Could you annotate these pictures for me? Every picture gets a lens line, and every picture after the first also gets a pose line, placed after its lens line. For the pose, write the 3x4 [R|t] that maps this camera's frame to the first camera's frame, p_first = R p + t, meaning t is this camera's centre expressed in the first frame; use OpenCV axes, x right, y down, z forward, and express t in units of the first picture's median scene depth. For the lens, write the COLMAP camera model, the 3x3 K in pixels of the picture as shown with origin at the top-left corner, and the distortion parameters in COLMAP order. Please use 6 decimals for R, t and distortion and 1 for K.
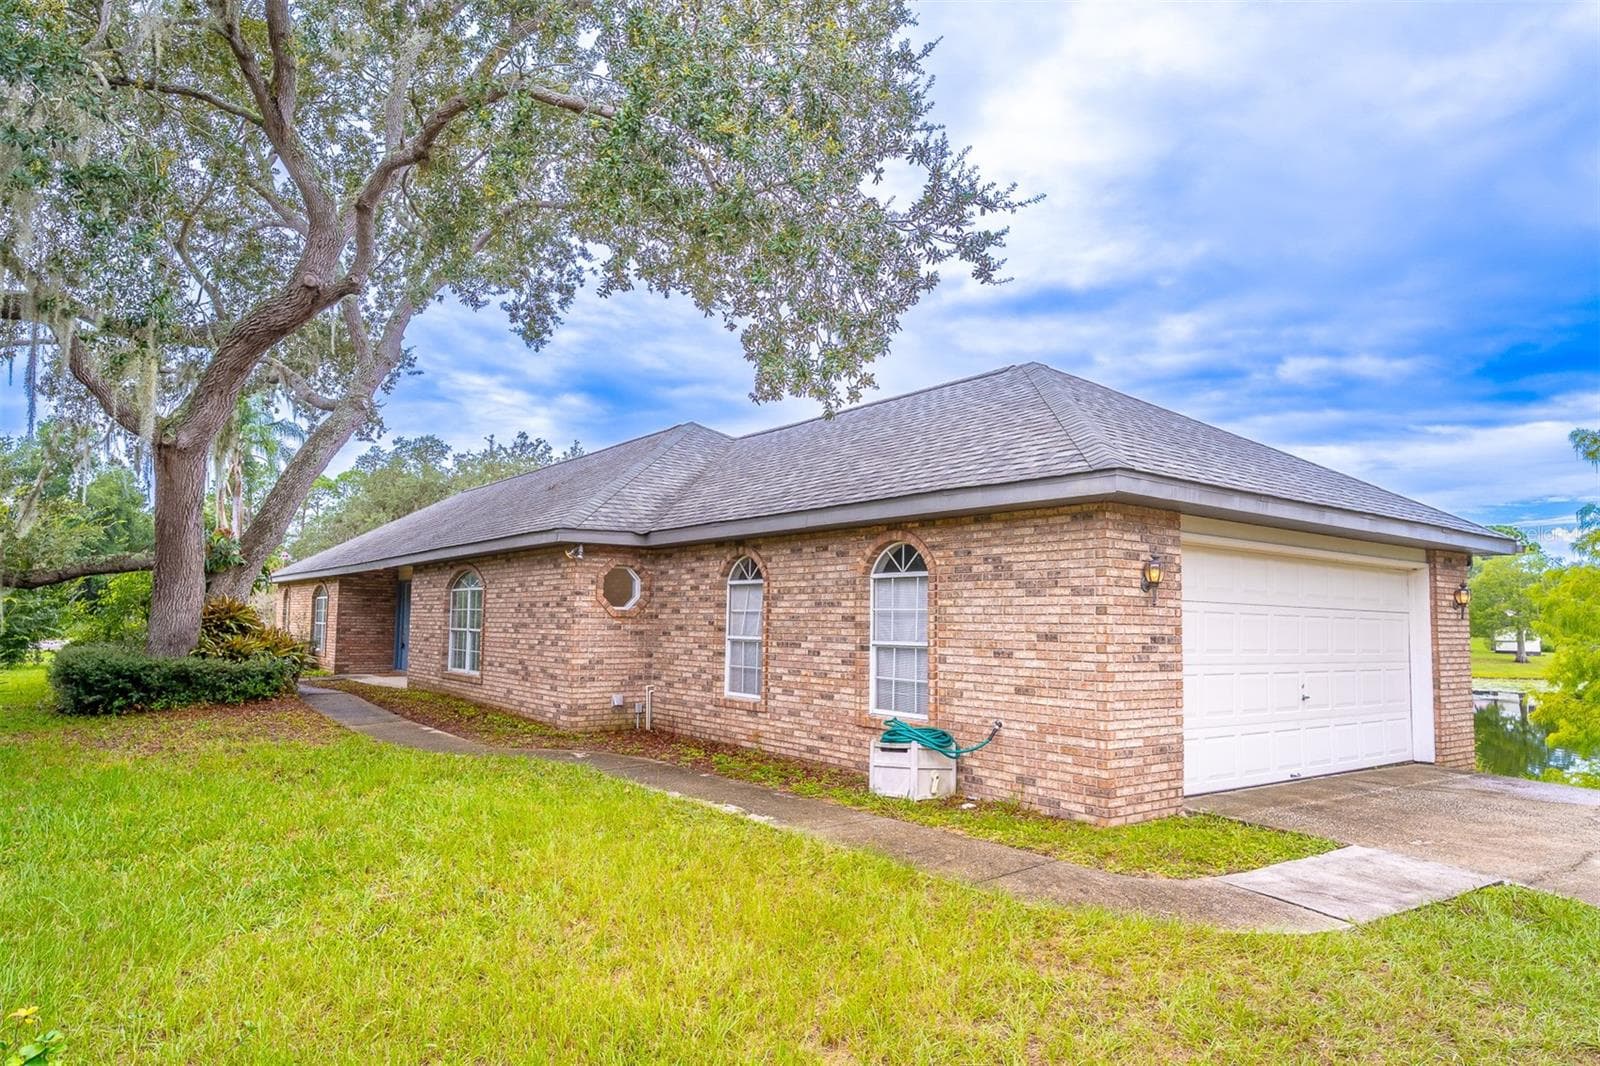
lens RADIAL K [[954.5, 0, 791.2], [0, 954.5, 541.8], [0, 0, 1]] dist [-0.004650, -0.001210]
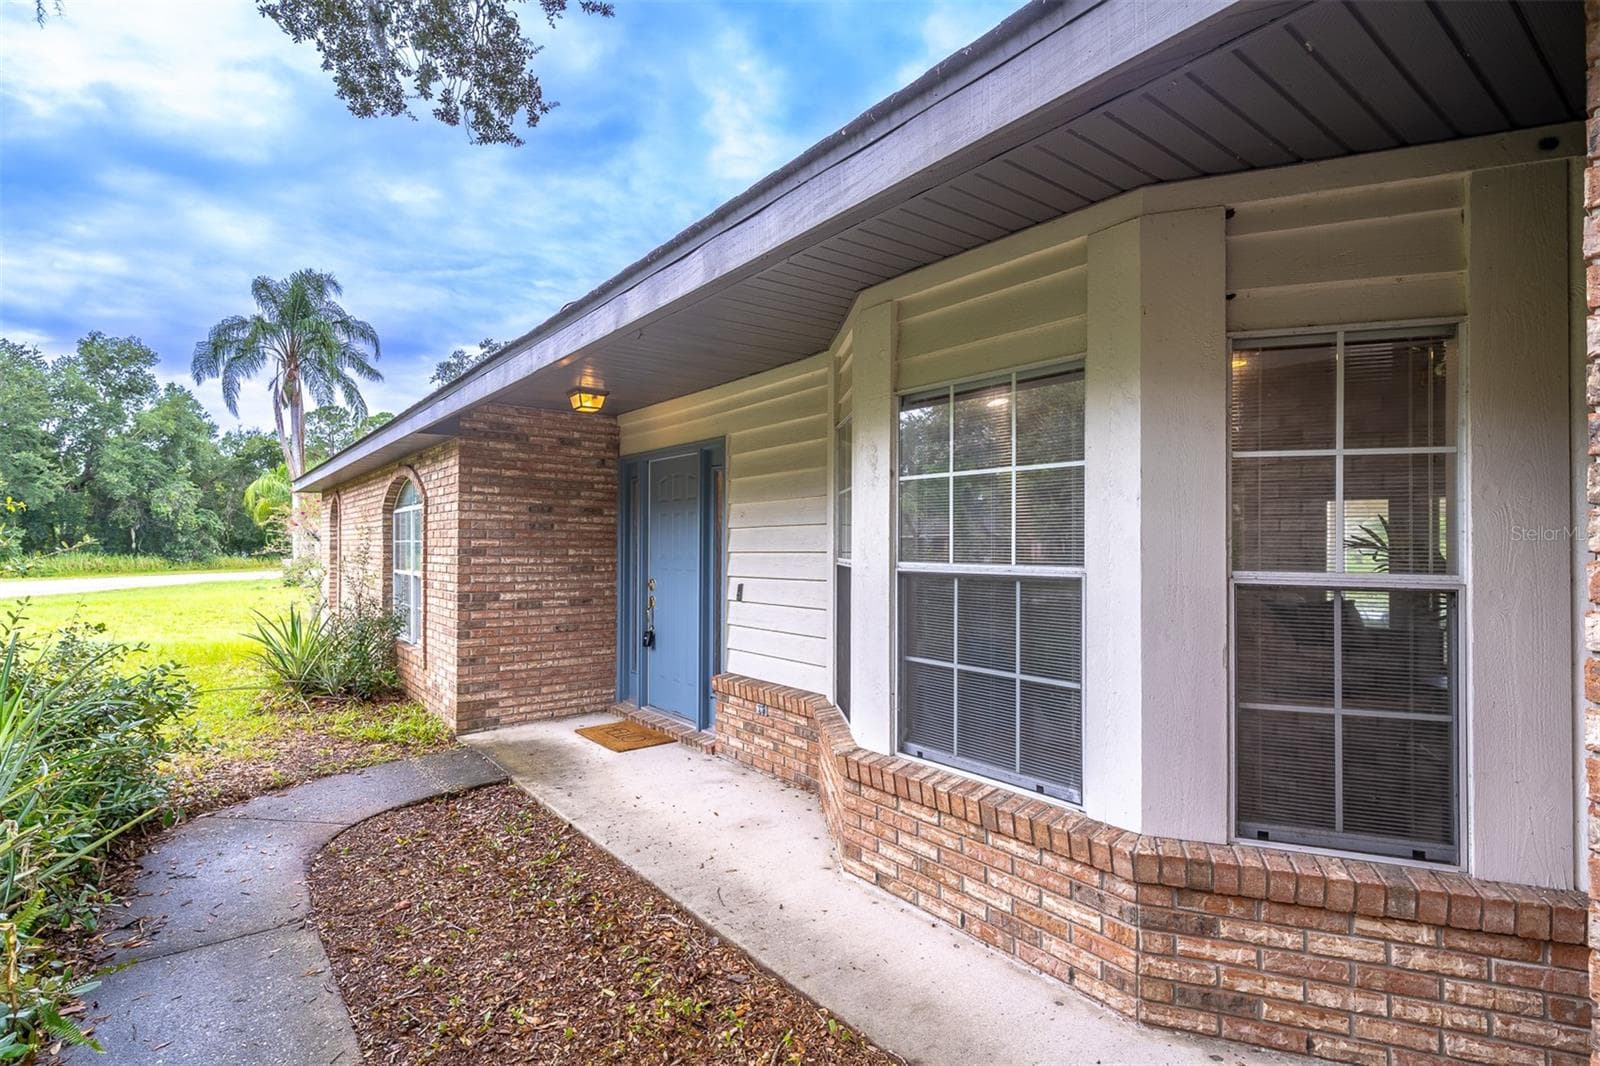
lens RADIAL K [[762.6, 0, 798.6], [0, 762.6, 525.0], [0, 0, 1]] dist [0.002505, -0.000331]
pose [[0.999685, -0.010643, 0.022731, -0.357400], [0.009318, 0.998294, 0.057632, 0.051505], [-0.023306, -0.057402, 0.998079, 0.719422]]
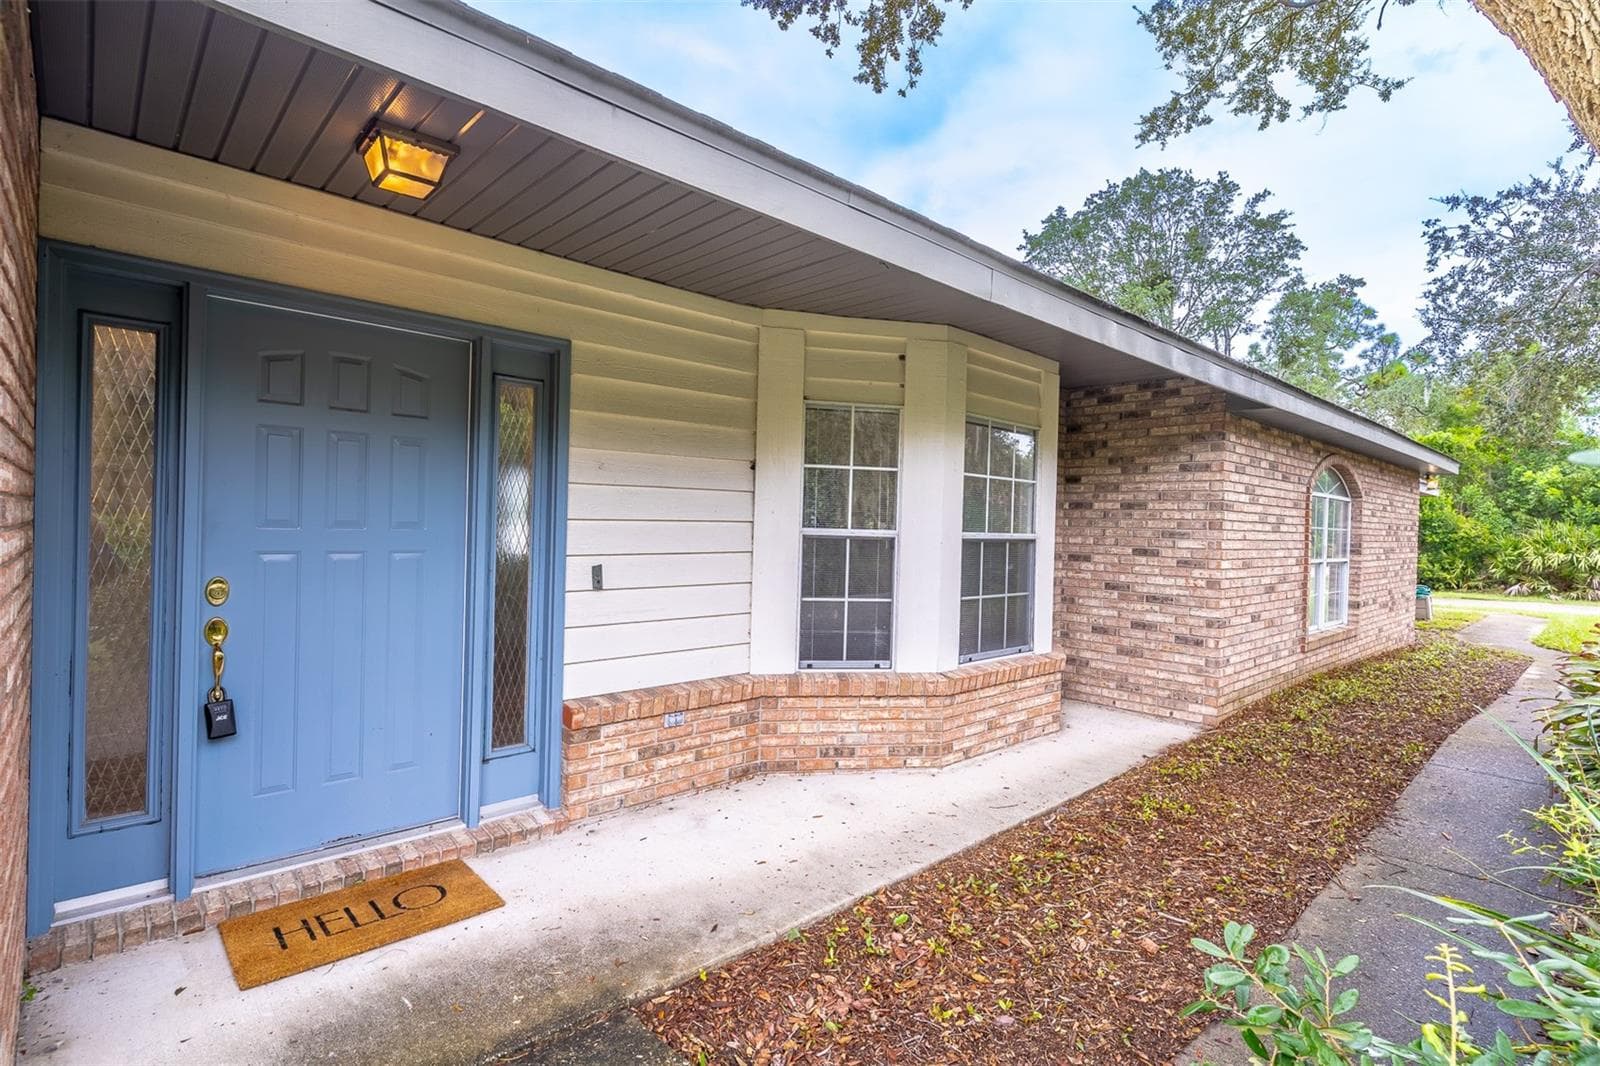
lens RADIAL K [[776.1, 0, 773.8], [0, 776.1, 527.2], [0, 0, 1]] dist [-0.002515, -0.000405]
pose [[-0.090880, -0.014387, 0.995758, -0.534110], [-0.105248, 0.994435, 0.004762, 0.069744], [-0.990285, -0.104369, -0.091889, 0.926736]]
